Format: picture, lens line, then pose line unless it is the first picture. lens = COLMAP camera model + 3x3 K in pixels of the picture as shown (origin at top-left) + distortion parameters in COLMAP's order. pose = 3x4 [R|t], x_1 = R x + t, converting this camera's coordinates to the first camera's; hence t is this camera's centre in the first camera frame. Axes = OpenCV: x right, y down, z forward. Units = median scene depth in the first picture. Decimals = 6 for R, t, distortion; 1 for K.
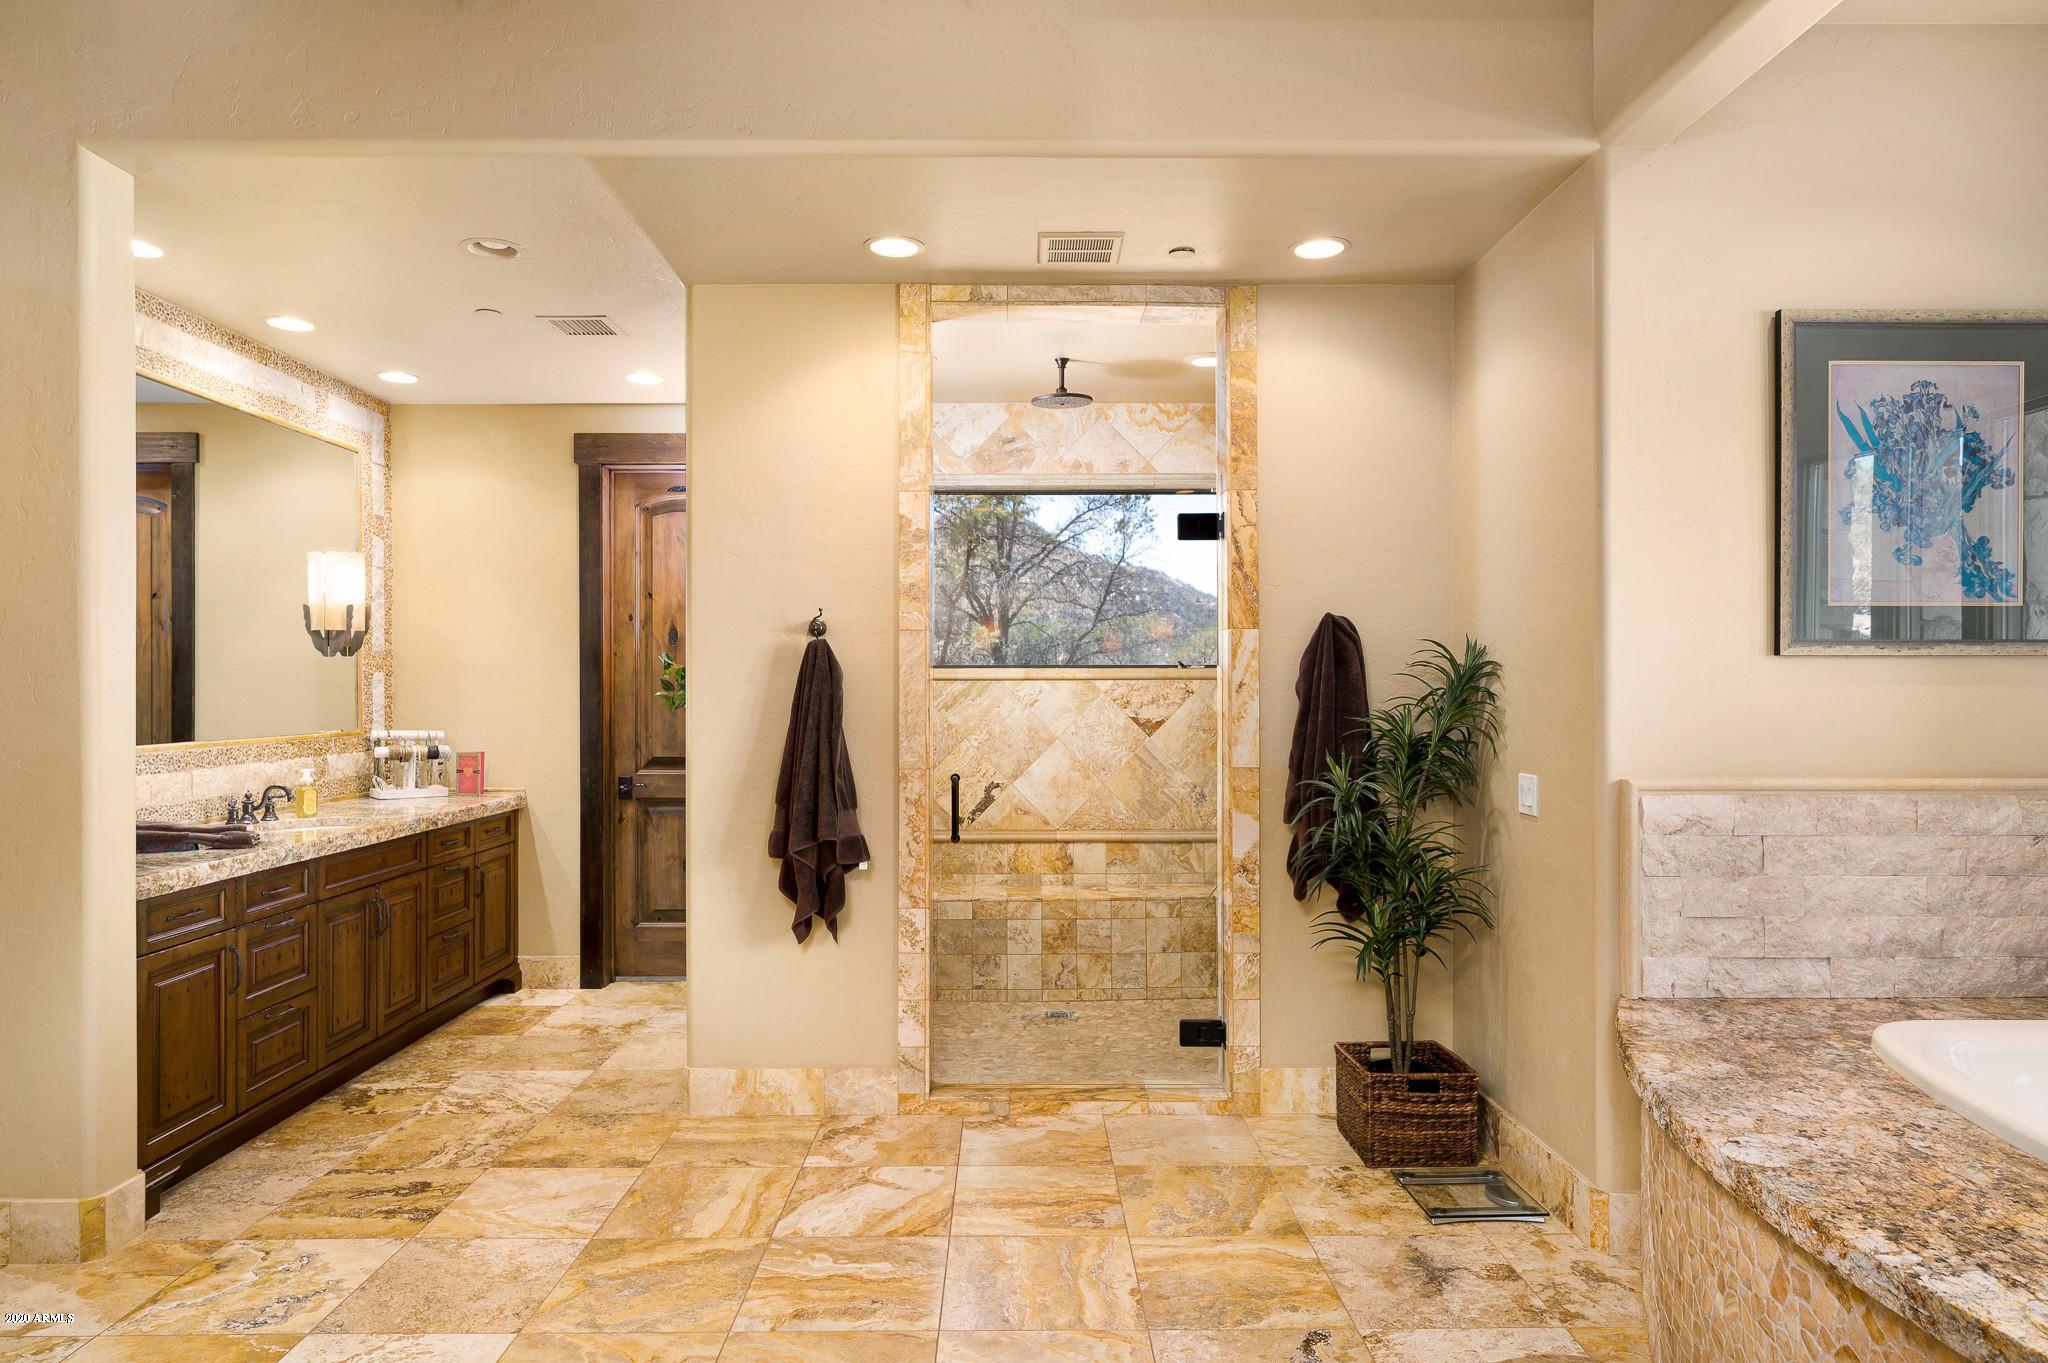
lens RADIAL K [[1219.2, 0, 1024.0], [0, 1219.2, 681.5], [0, 0, 1]] dist [-0.000312, -0.000551]
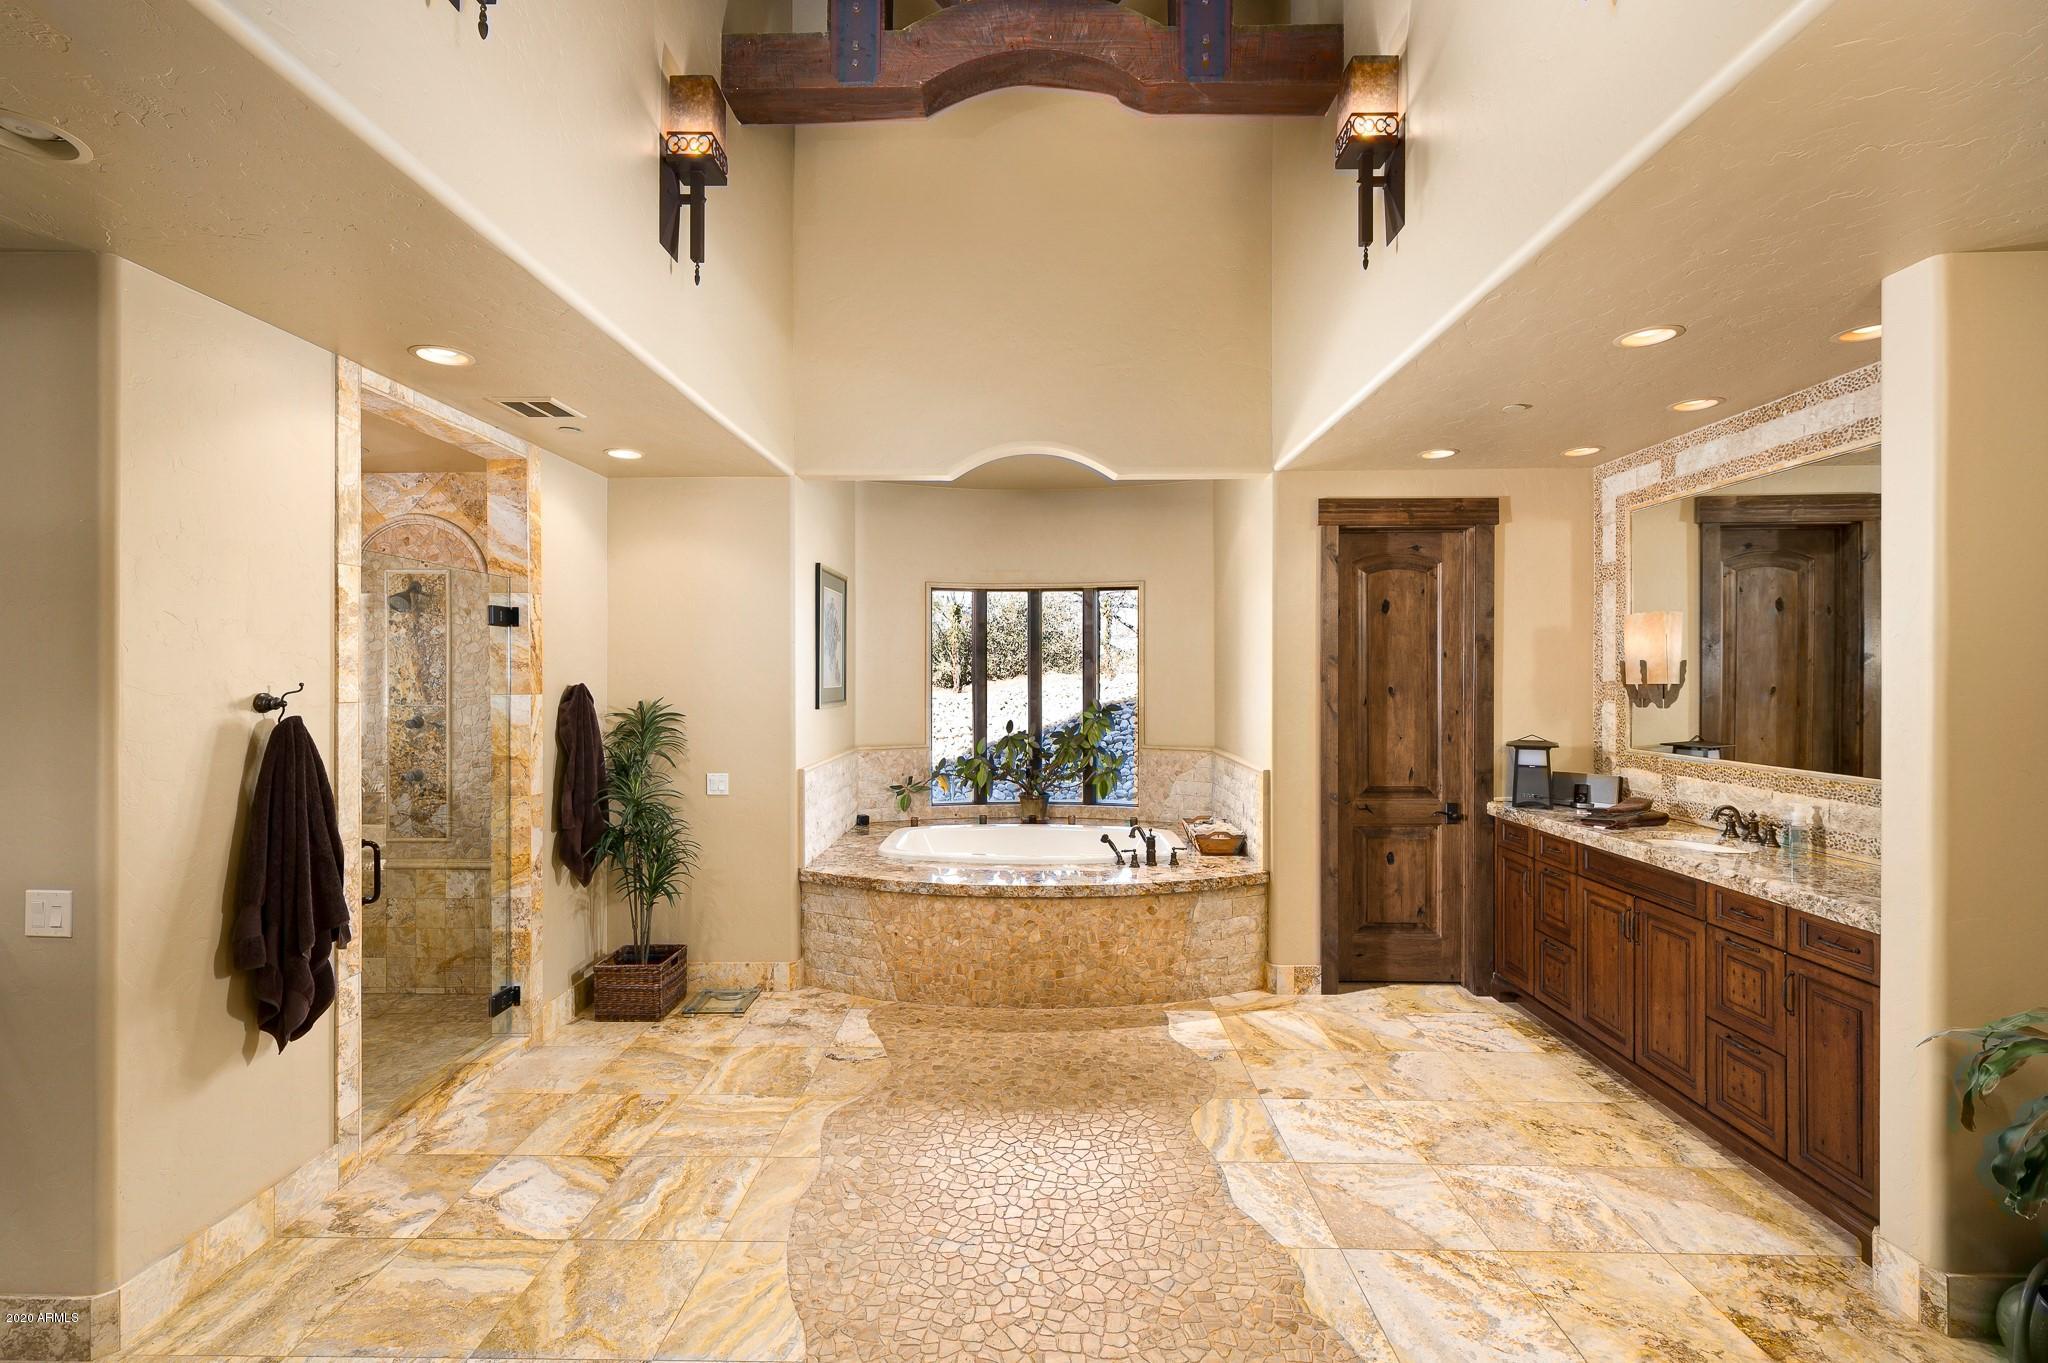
lens RADIAL K [[883.4, 0, 1024.0], [0, 883.4, 681.5], [0, 0, 1]] dist [0.000746, 0.000263]
pose [[0.025426, -0.005380, 0.999662, -0.894898], [-0.001126, 0.999985, 0.005410, -0.070846], [-0.999676, -0.001263, 0.025419, 0.468337]]
